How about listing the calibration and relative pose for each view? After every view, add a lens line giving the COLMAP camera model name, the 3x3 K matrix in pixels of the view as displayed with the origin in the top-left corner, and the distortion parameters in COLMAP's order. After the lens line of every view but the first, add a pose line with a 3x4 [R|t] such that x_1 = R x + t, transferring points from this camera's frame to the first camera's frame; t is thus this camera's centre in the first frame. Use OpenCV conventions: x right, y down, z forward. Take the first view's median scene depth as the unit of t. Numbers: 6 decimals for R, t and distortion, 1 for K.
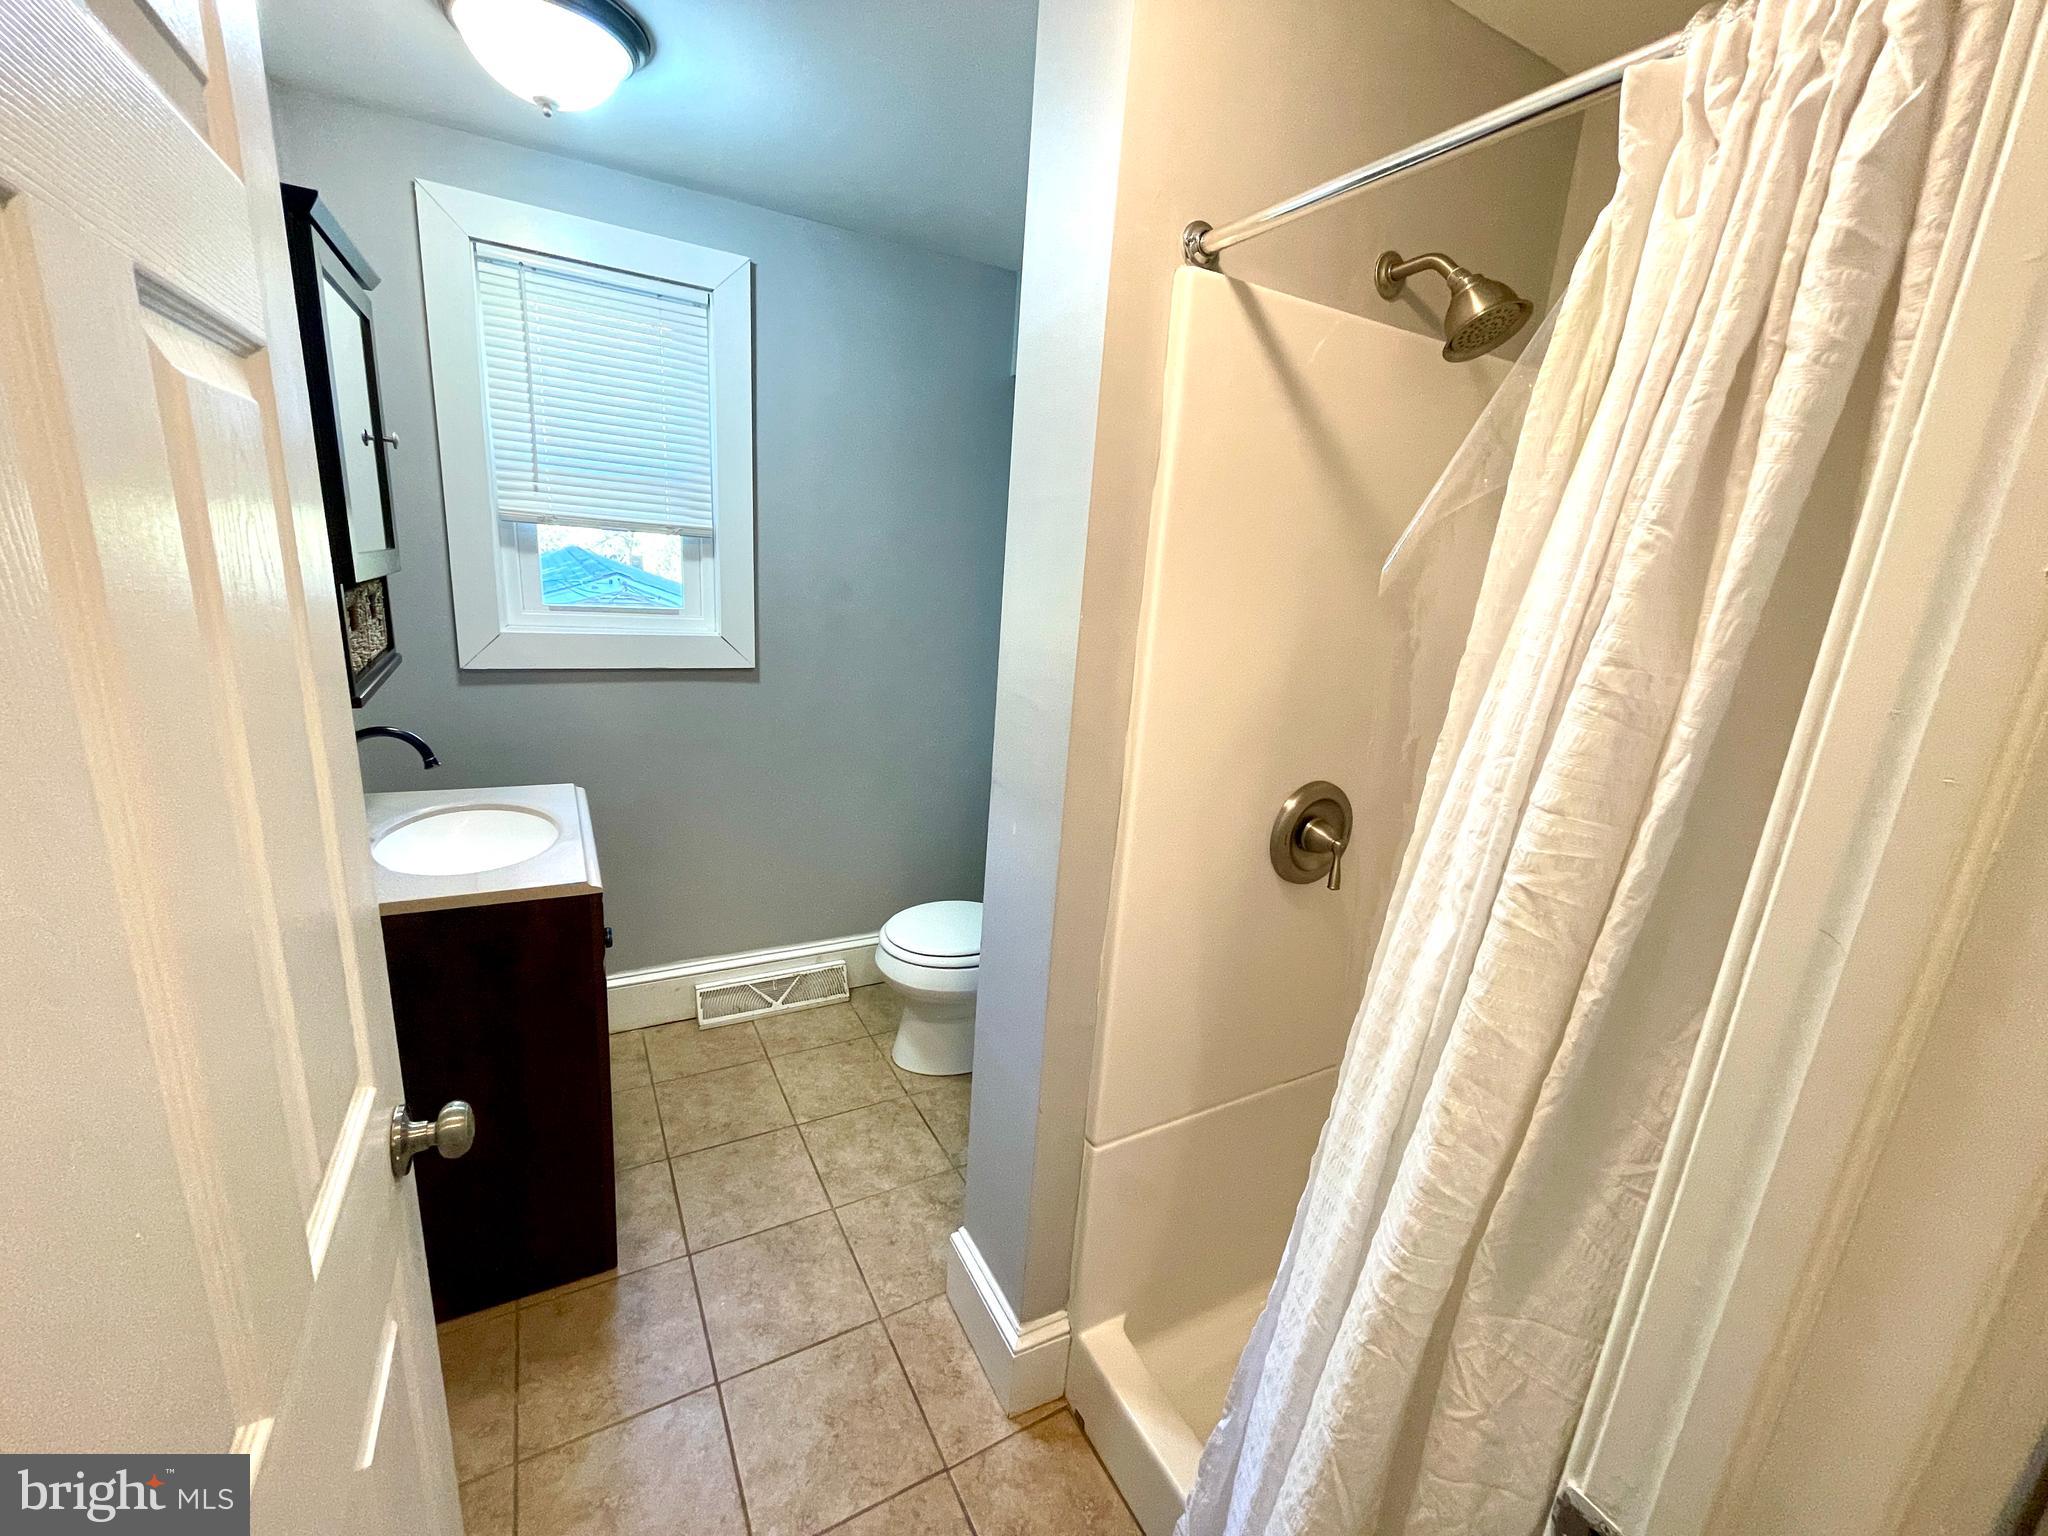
lens RADIAL K [[826.7, 0, 1025.5], [0, 826.7, 770.0], [0, 0, 1]] dist [-0.005068, 0.000058]
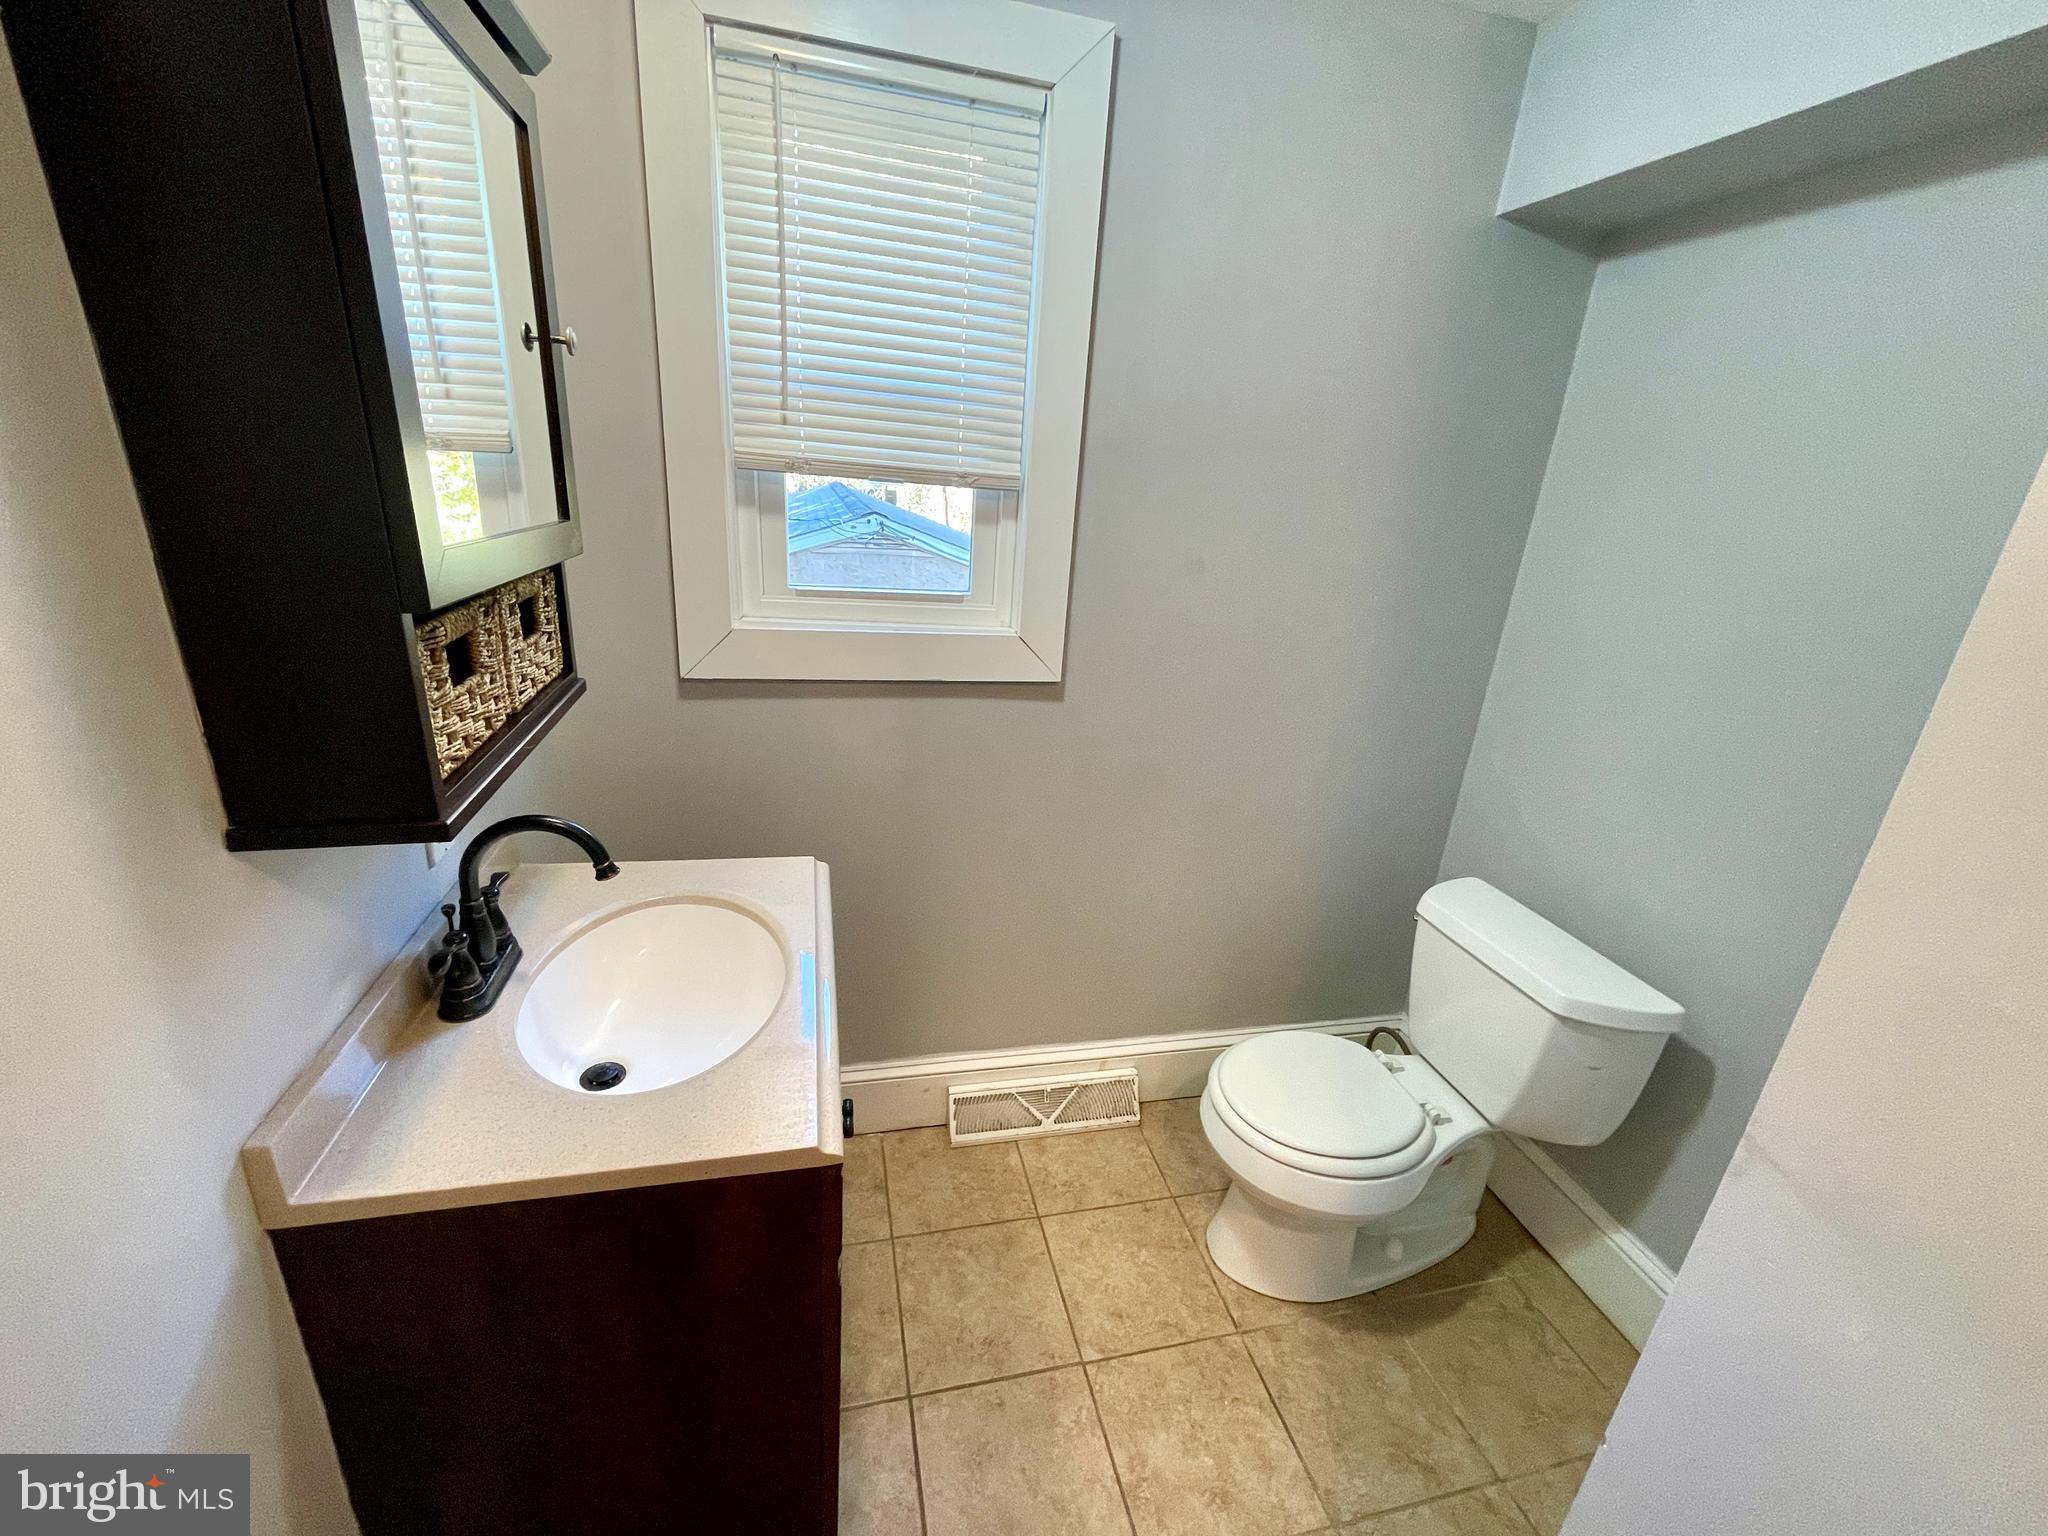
lens RADIAL K [[826.7, 0, 1026.7], [0, 826.7, 769.1], [0, 0, 1]] dist [-0.005068, 0.000058]
pose [[0.963083, 0.086693, -0.254864, -0.193024], [-0.067925, 0.994351, 0.081559, -0.118285], [0.260494, -0.061236, 0.963531, 0.360705]]
